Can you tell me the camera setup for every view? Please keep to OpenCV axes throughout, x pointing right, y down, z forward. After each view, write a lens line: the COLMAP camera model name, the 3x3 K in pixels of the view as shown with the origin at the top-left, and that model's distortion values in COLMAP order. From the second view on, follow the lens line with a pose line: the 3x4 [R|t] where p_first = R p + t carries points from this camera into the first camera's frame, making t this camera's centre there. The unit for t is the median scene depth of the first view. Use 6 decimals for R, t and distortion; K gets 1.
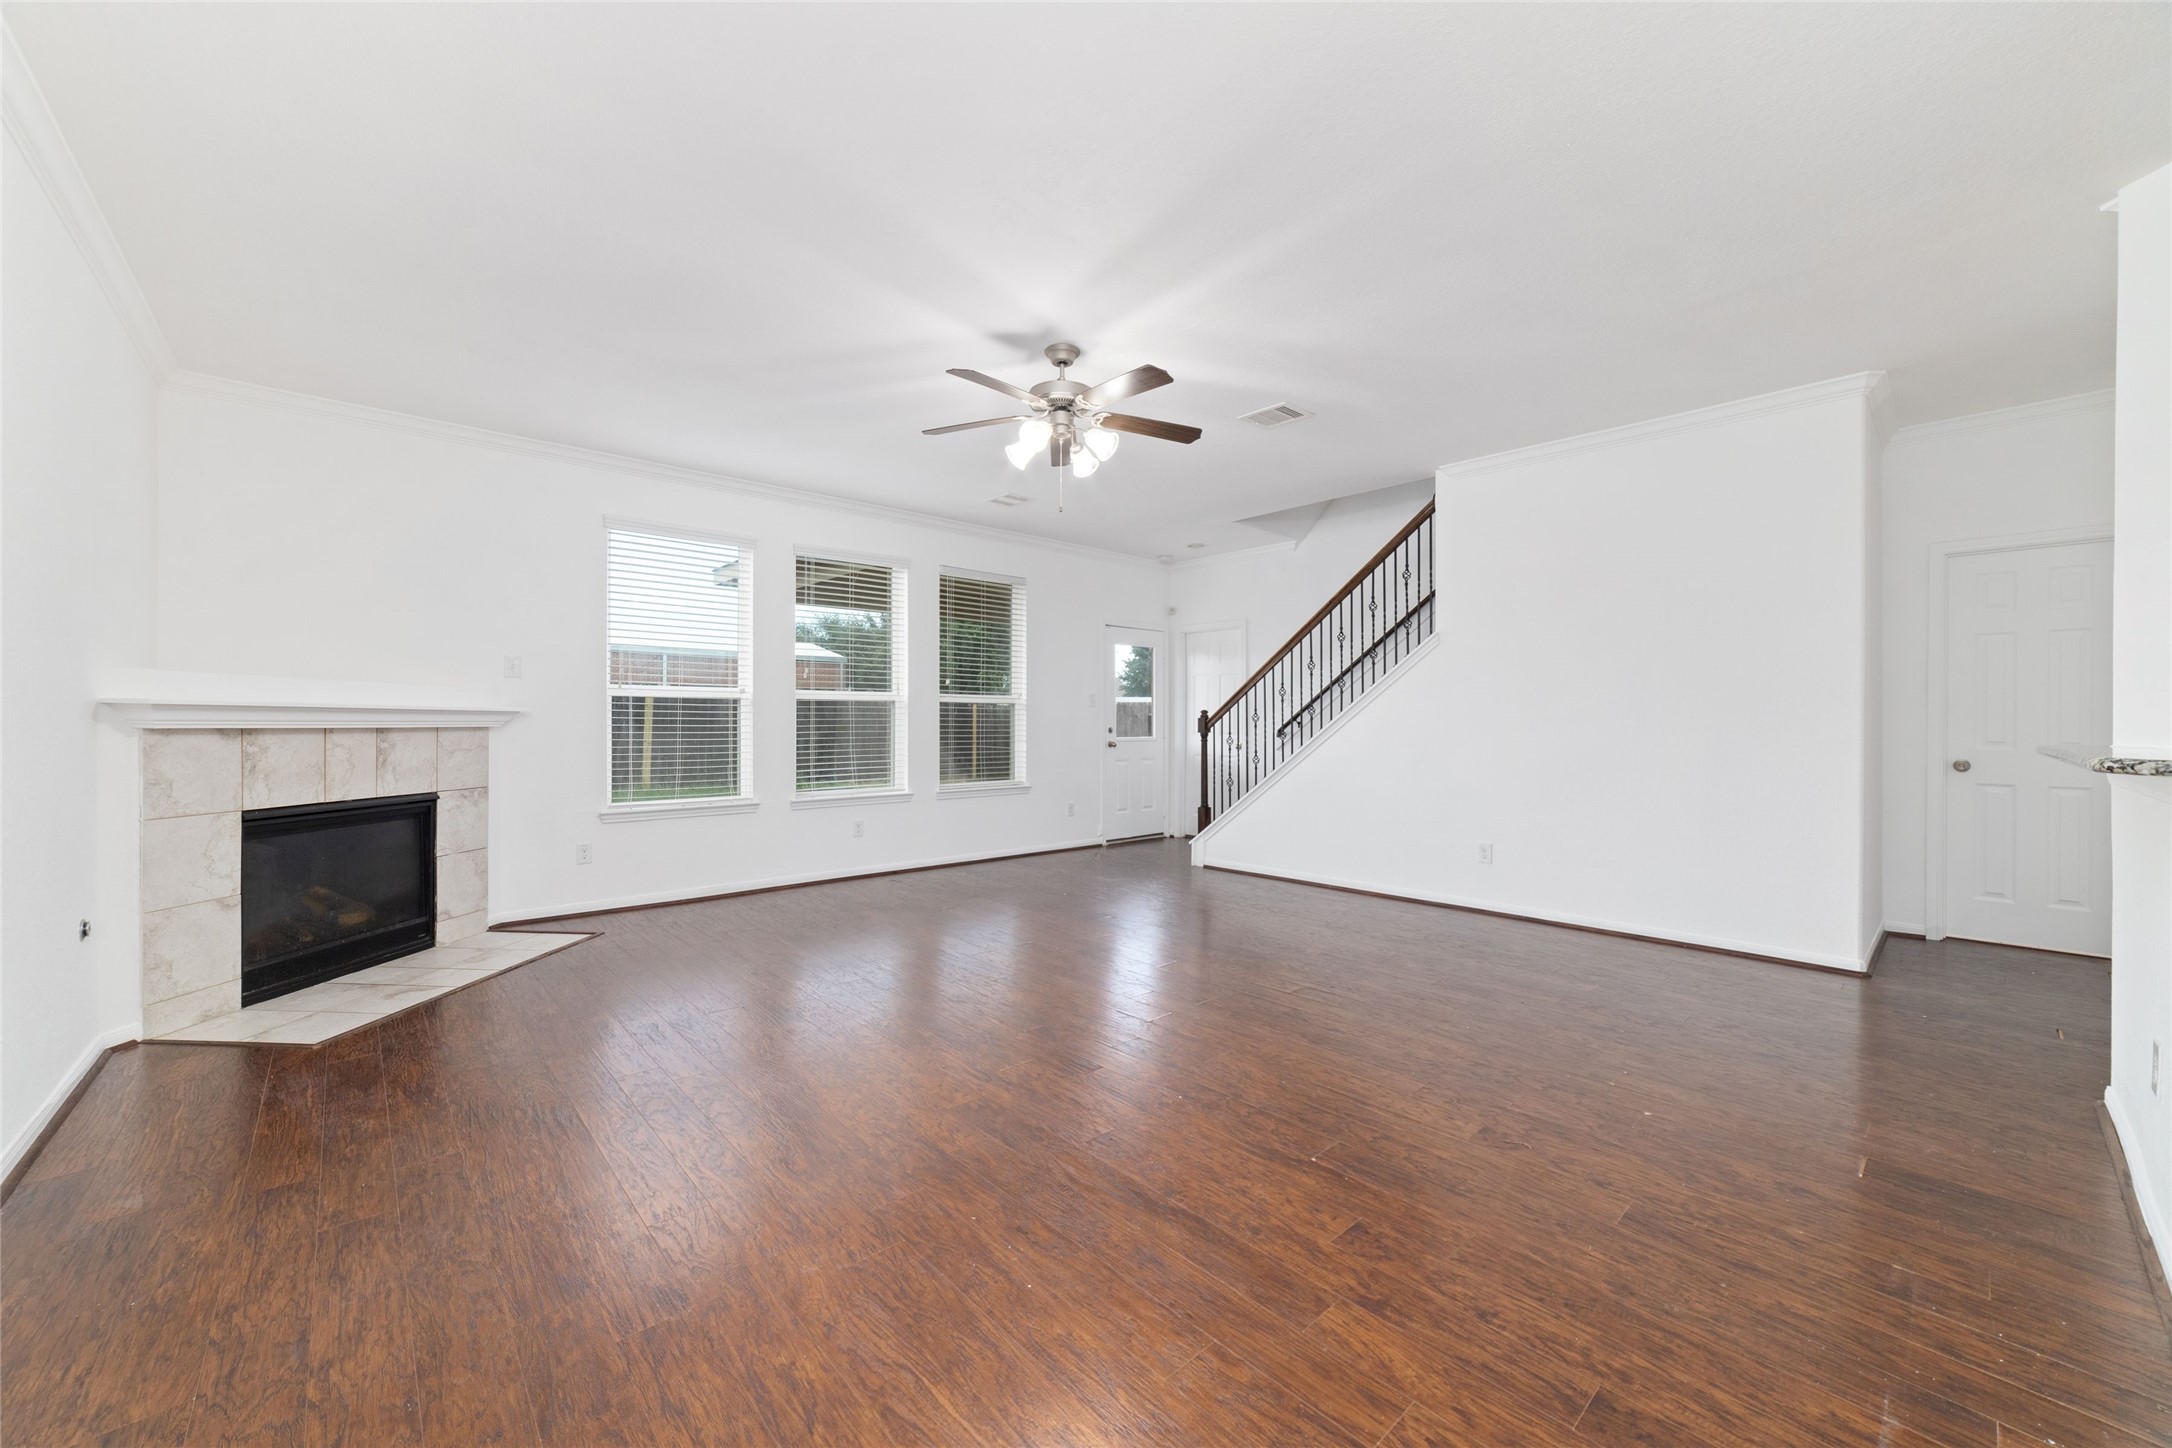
lens RADIAL K [[812.0, 0, 1073.7], [0, 812.0, 727.7], [0, 0, 1]] dist [0.000972, 0.000214]
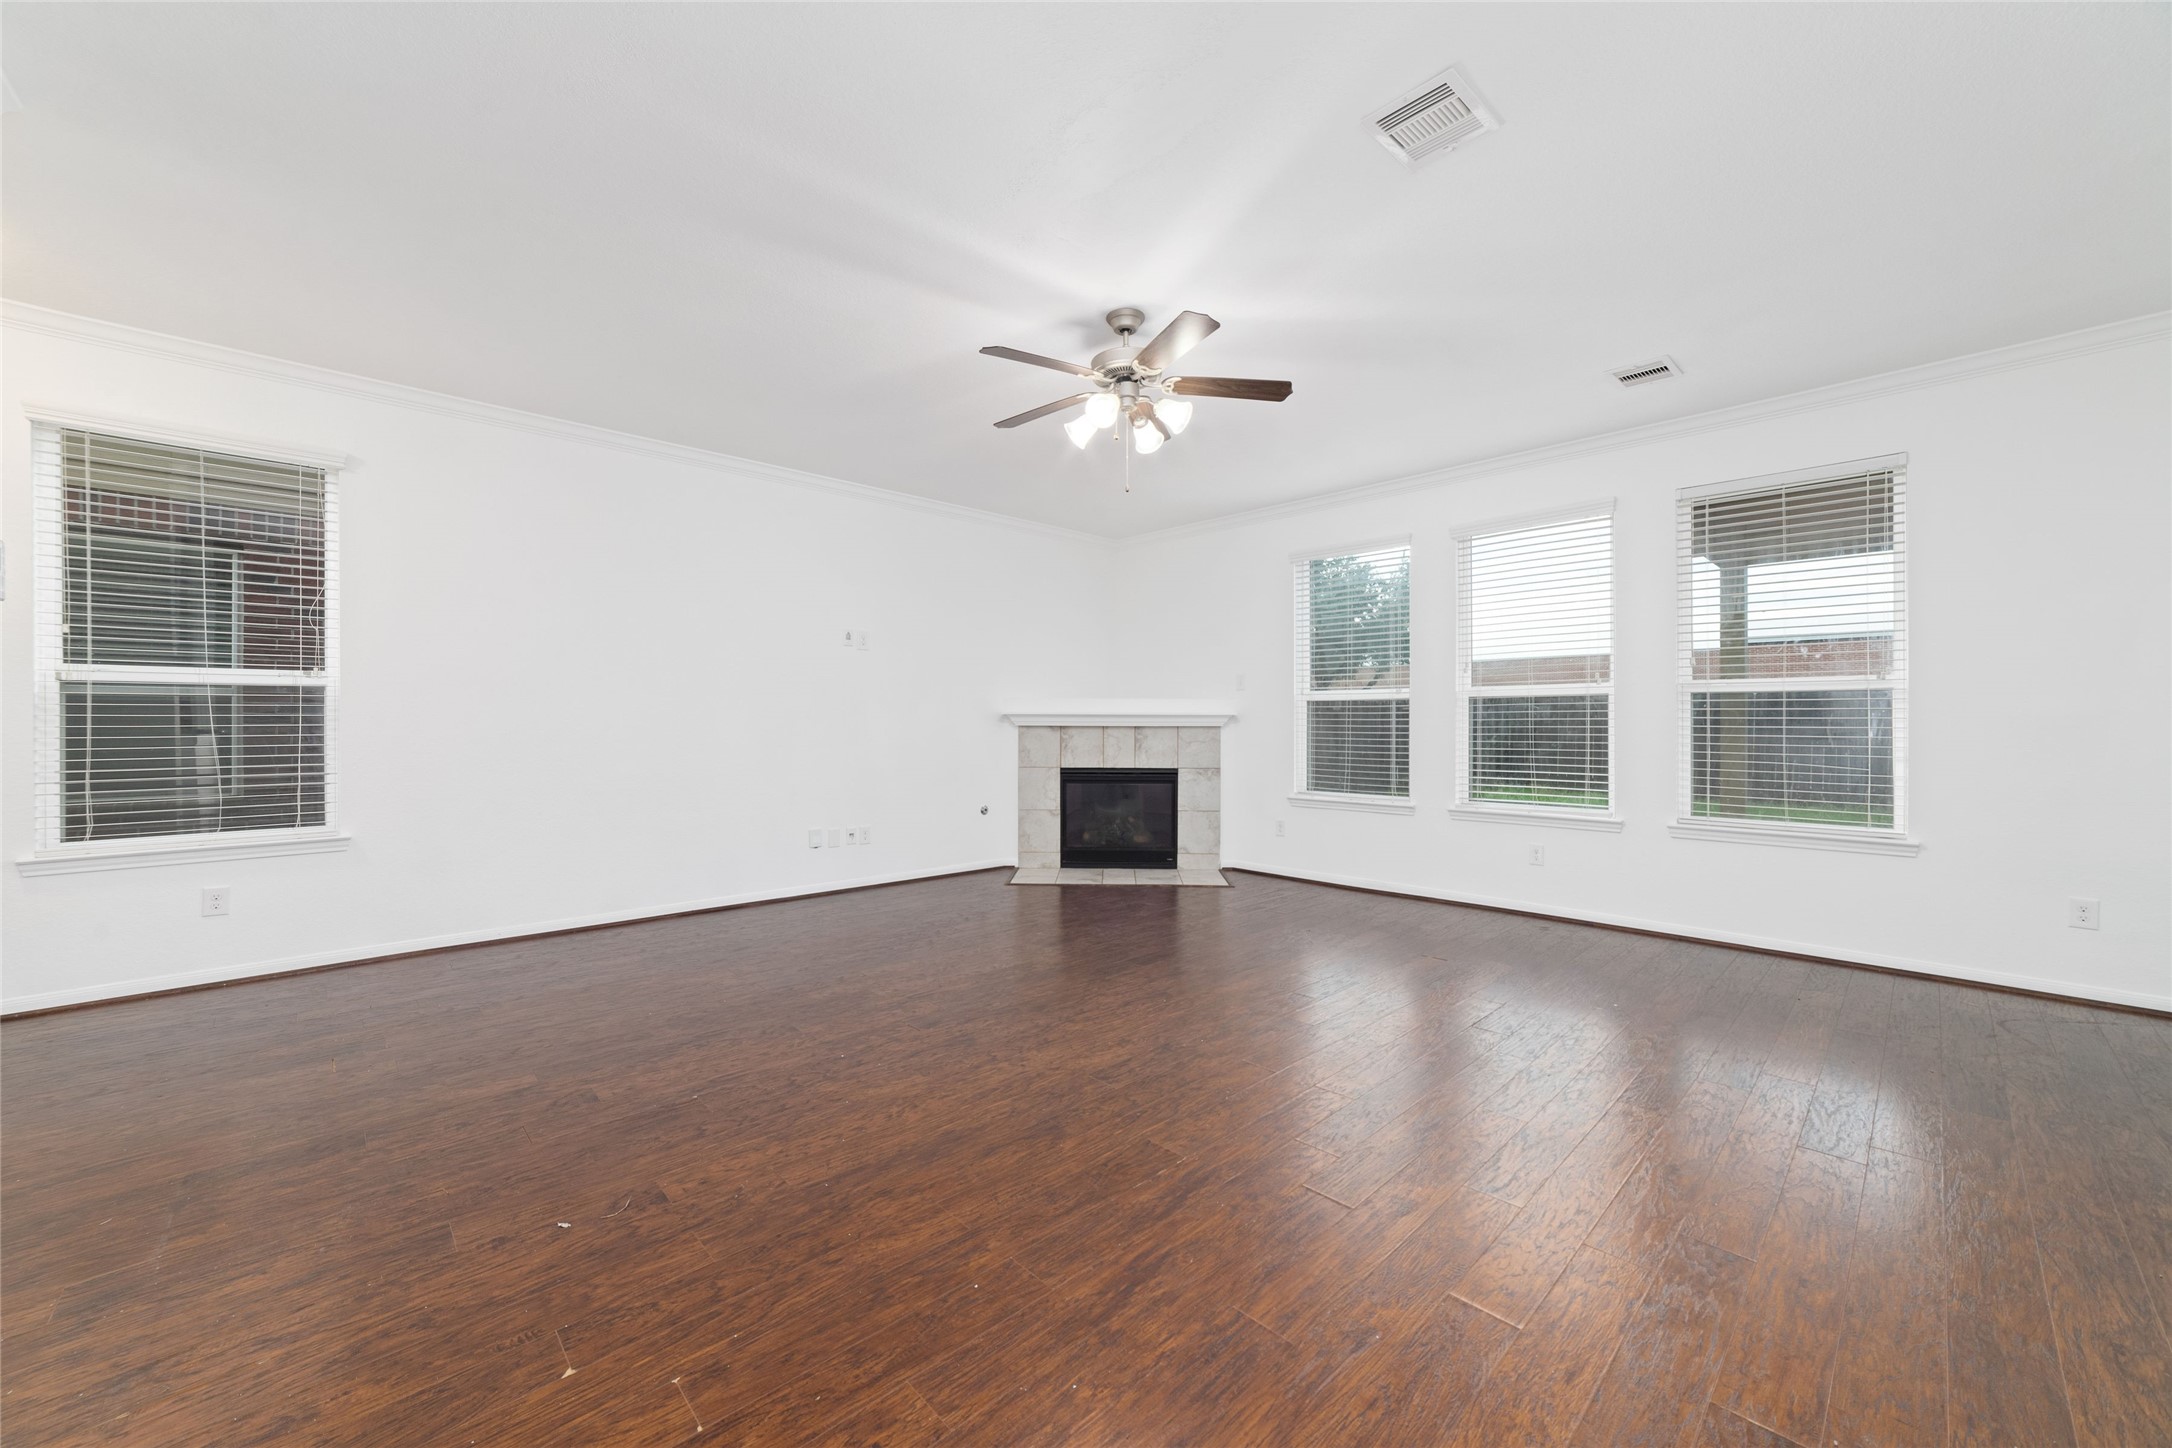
lens RADIAL K [[812.0, 0, 1078.4], [0, 812.0, 722.6], [0, 0, 1]] dist [0.000972, 0.000214]
pose [[0.027679, -0.007295, -0.999590, 0.904437], [-0.006368, 0.999952, -0.007474, 0.006783], [0.999597, 0.006573, 0.027631, 0.934939]]
